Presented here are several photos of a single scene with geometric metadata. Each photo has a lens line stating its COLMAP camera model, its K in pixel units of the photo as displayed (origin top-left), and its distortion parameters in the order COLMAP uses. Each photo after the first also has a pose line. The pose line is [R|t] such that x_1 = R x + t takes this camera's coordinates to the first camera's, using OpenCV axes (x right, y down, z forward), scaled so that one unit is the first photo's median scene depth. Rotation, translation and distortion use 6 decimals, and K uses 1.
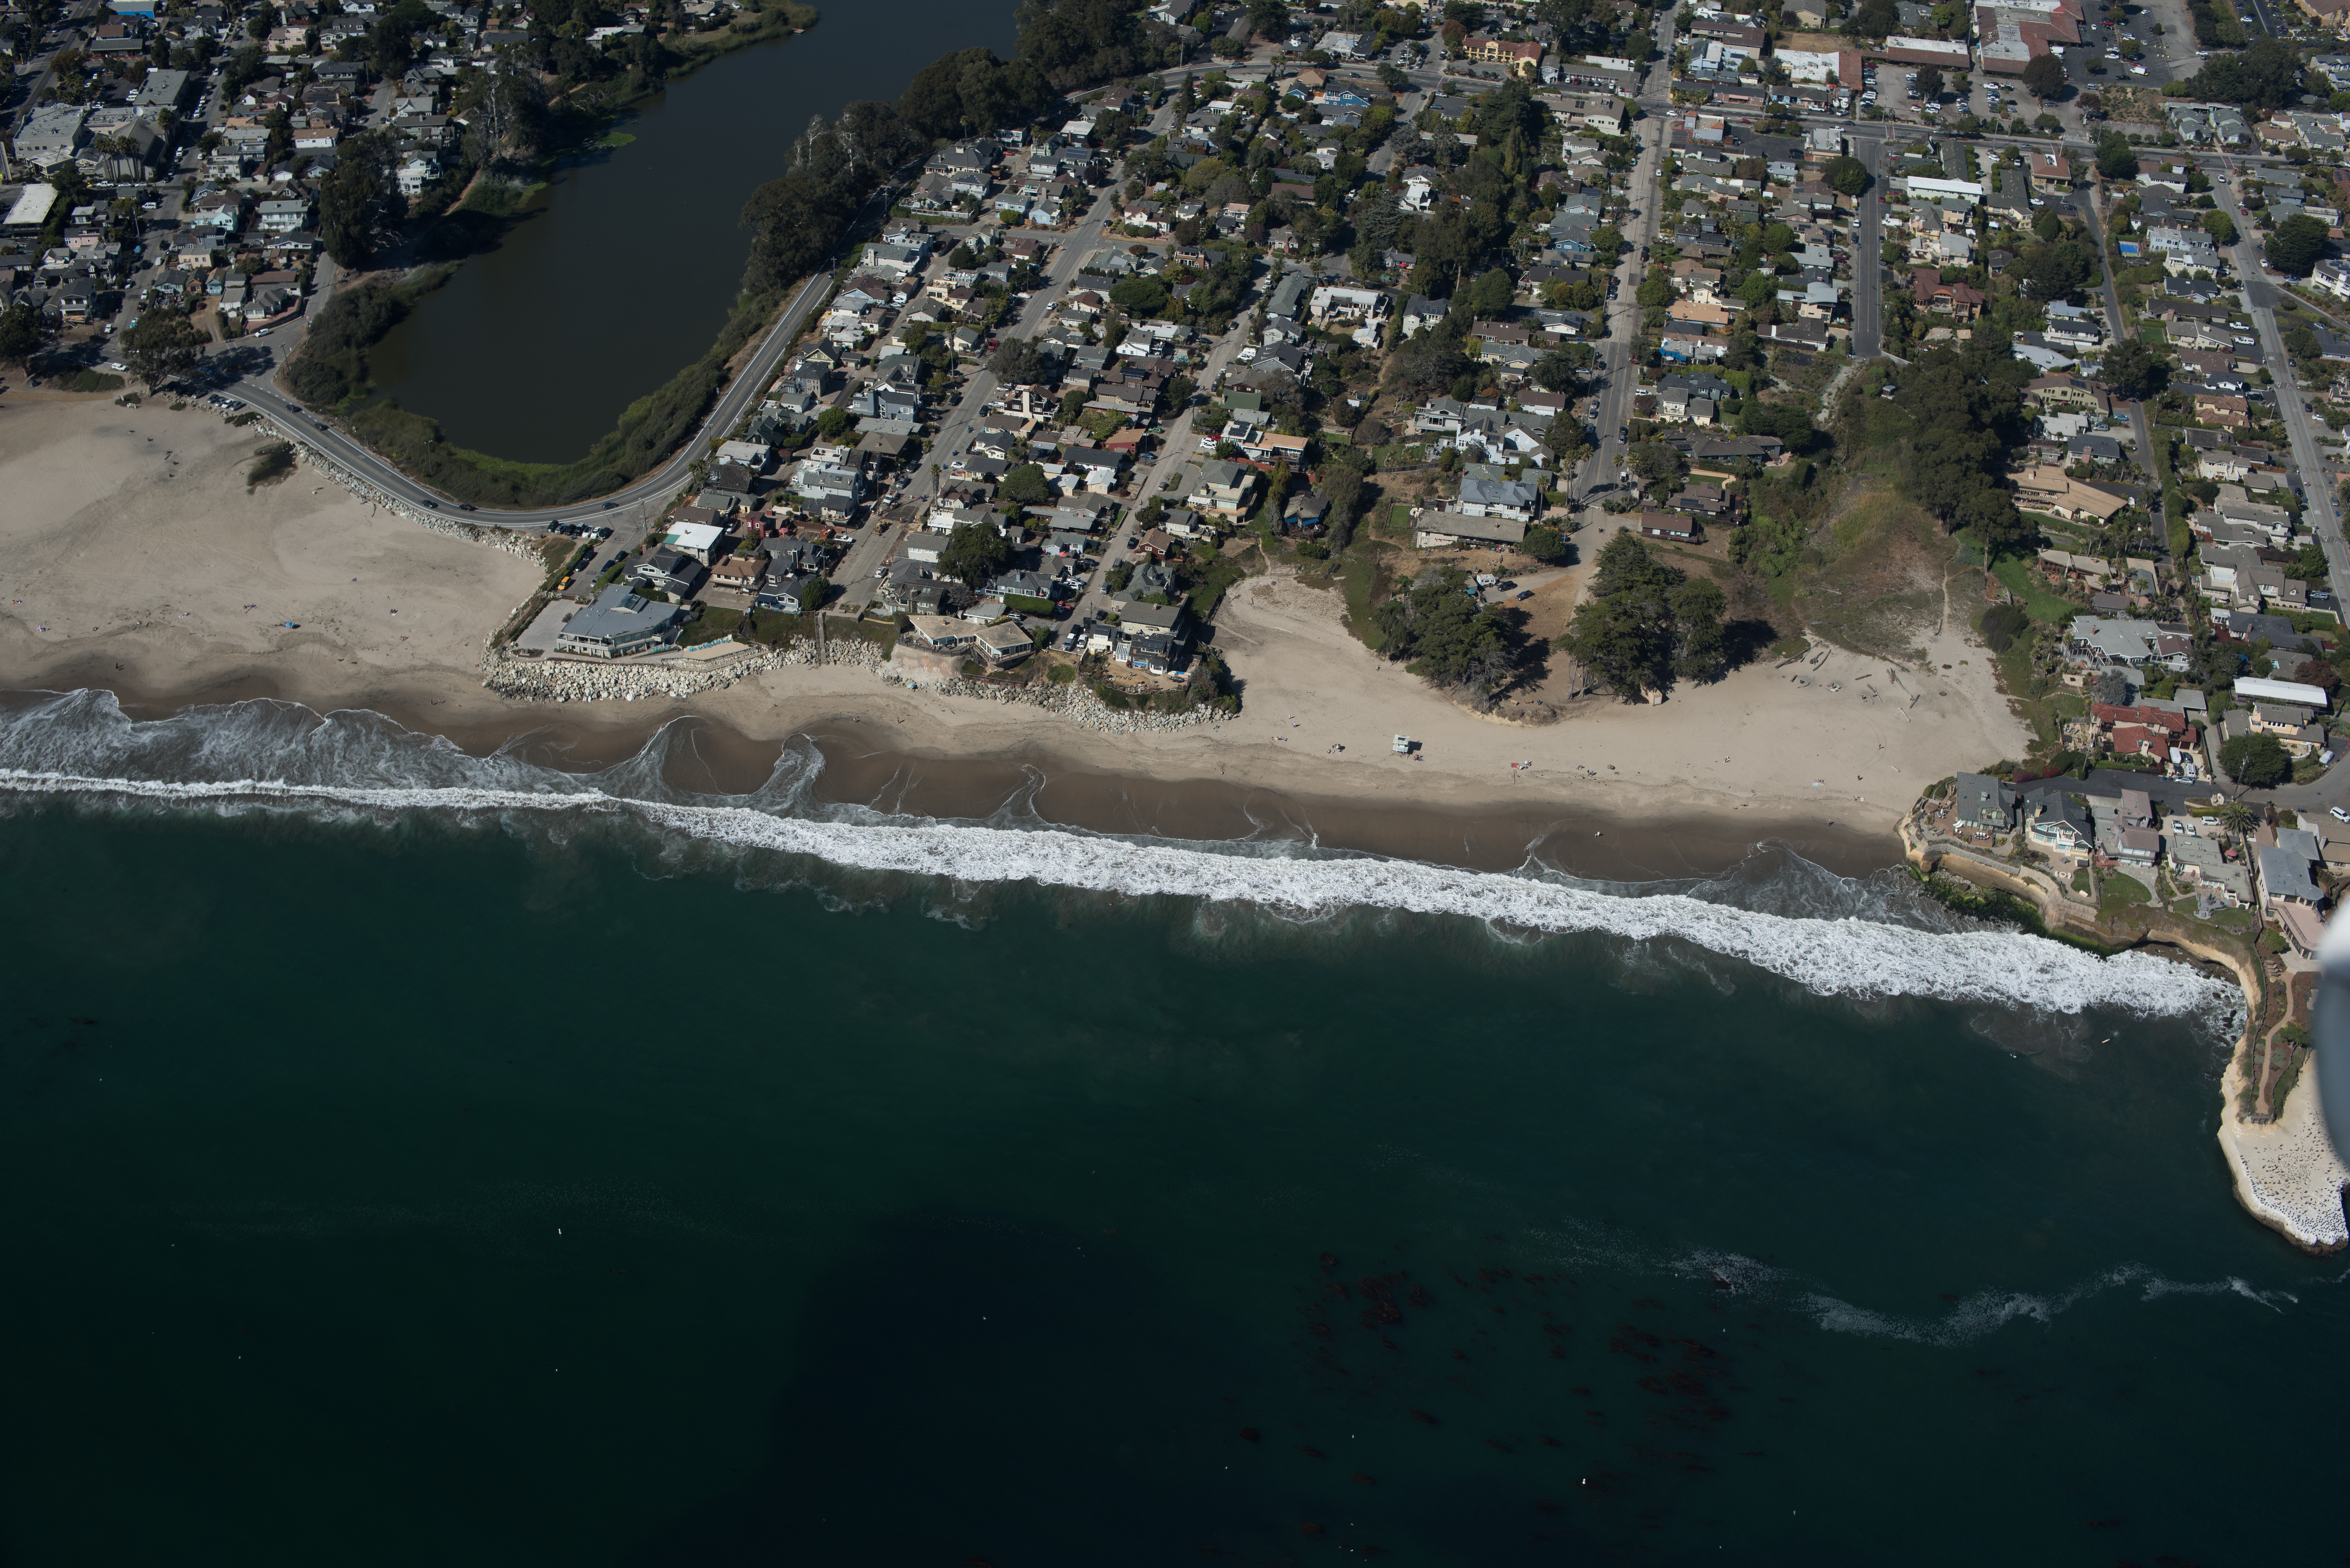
lens RADIAL K [[2686.0, 0, 1175.0], [0, 2686.0, 784.0], [0, 0, 1]] dist [-0.117595, 0.140376]
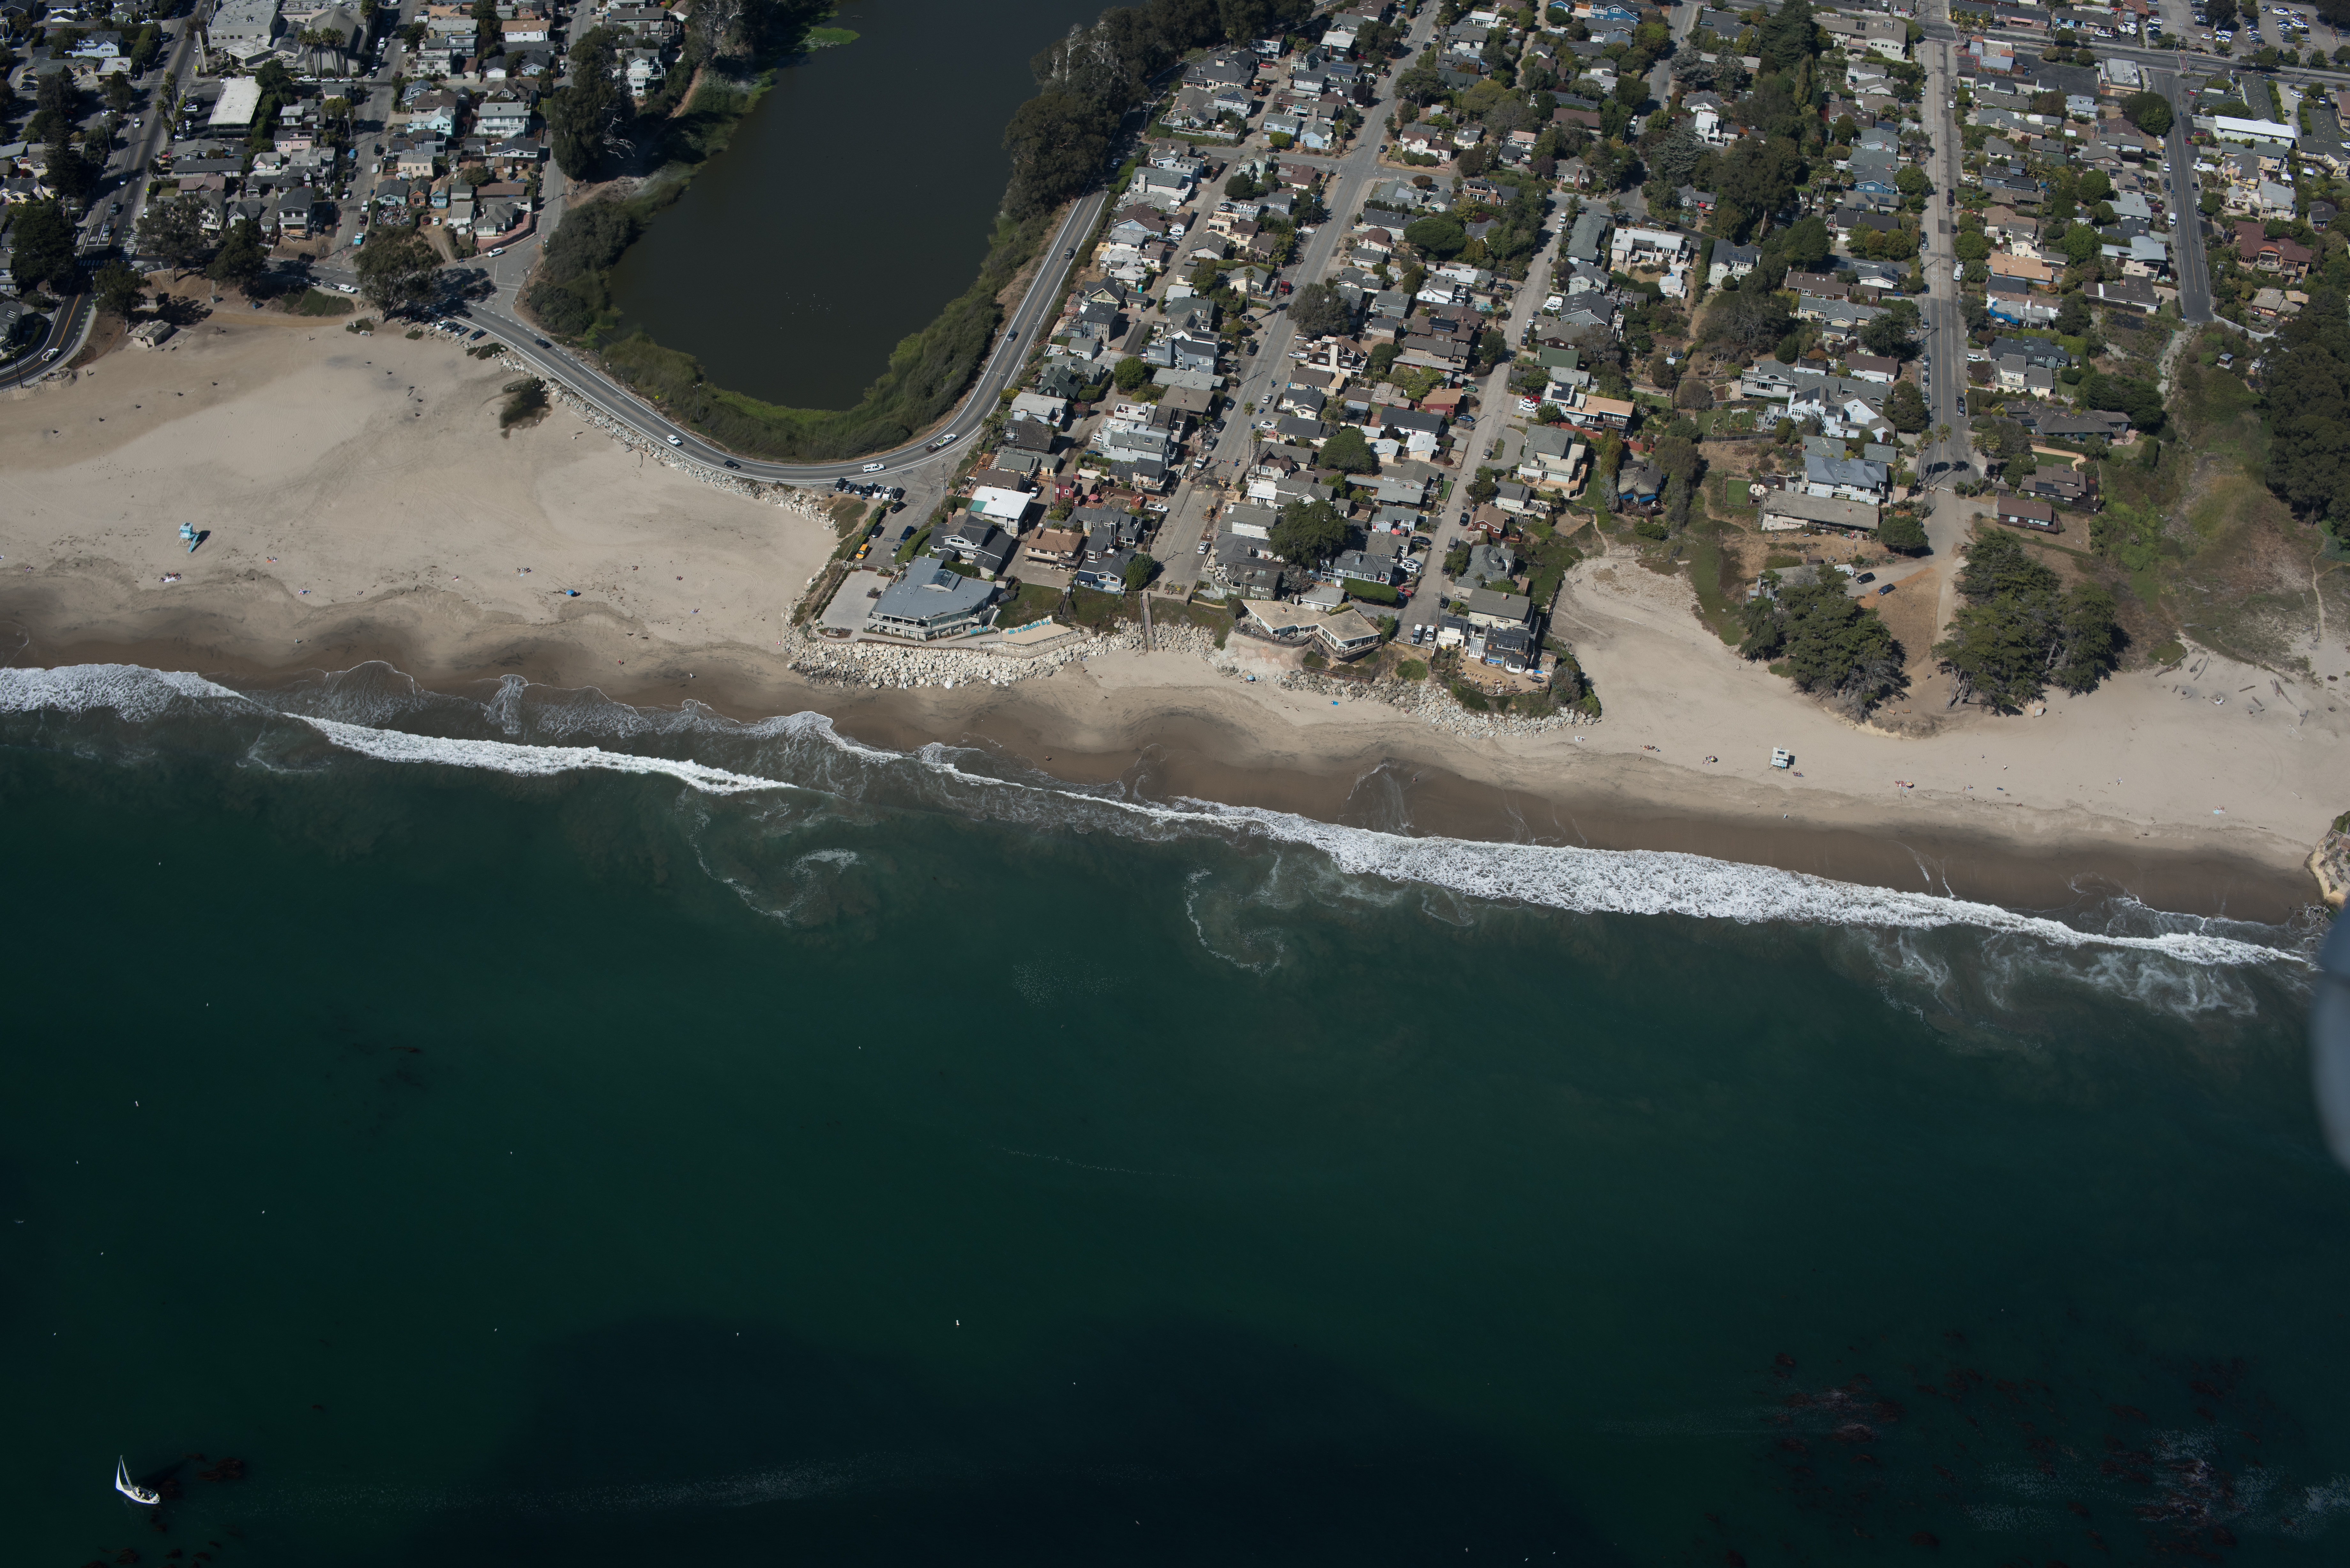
lens RADIAL K [[2686.0, 0, 1175.0], [0, 2686.0, 784.0], [0, 0, 1]] dist [-0.117595, 0.140376]
pose [[0.999739, 0.022824, -0.001113, -0.099995], [-0.022713, 0.997859, 0.061337, -0.046313], [0.002511, -0.061295, 0.998117, 0.053283]]
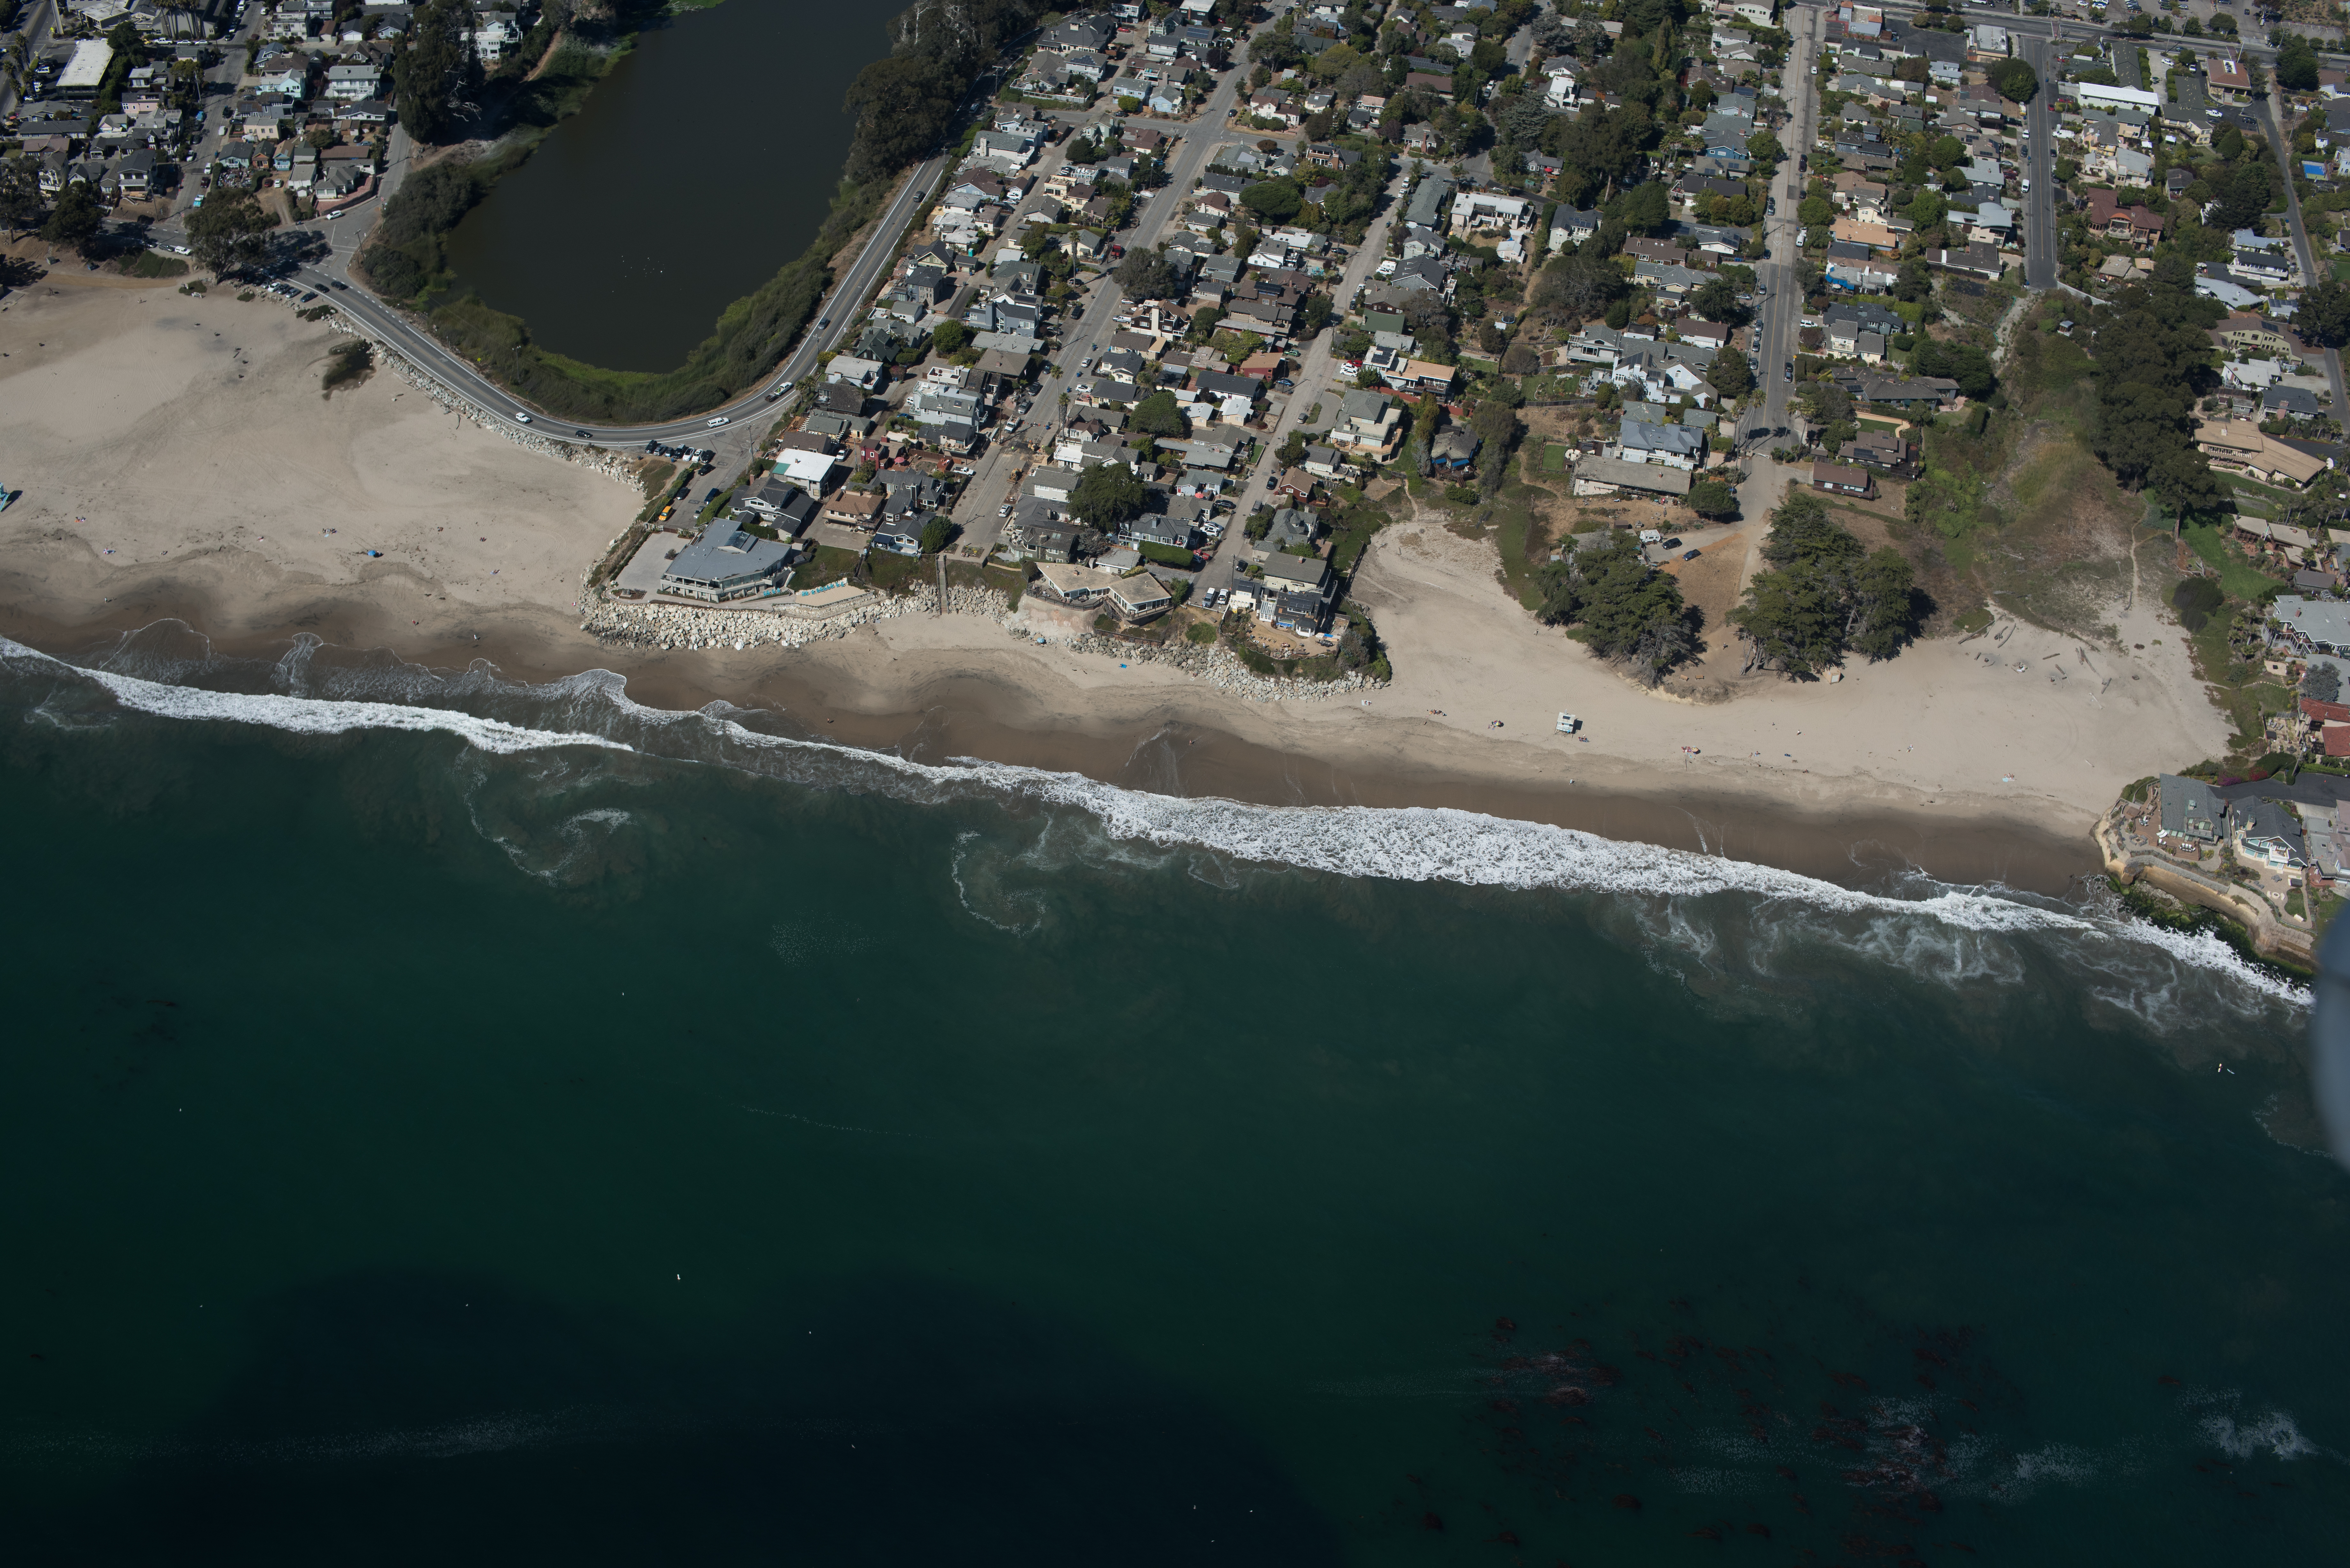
lens RADIAL K [[2686.0, 0, 1175.0], [0, 2686.0, 784.0], [0, 0, 1]] dist [-0.117595, 0.140376]
pose [[0.999598, 0.027908, -0.005032, -0.036918], [-0.027472, 0.997006, 0.072281, -0.045633], [0.007034, -0.072114, 0.997372, 0.052654]]
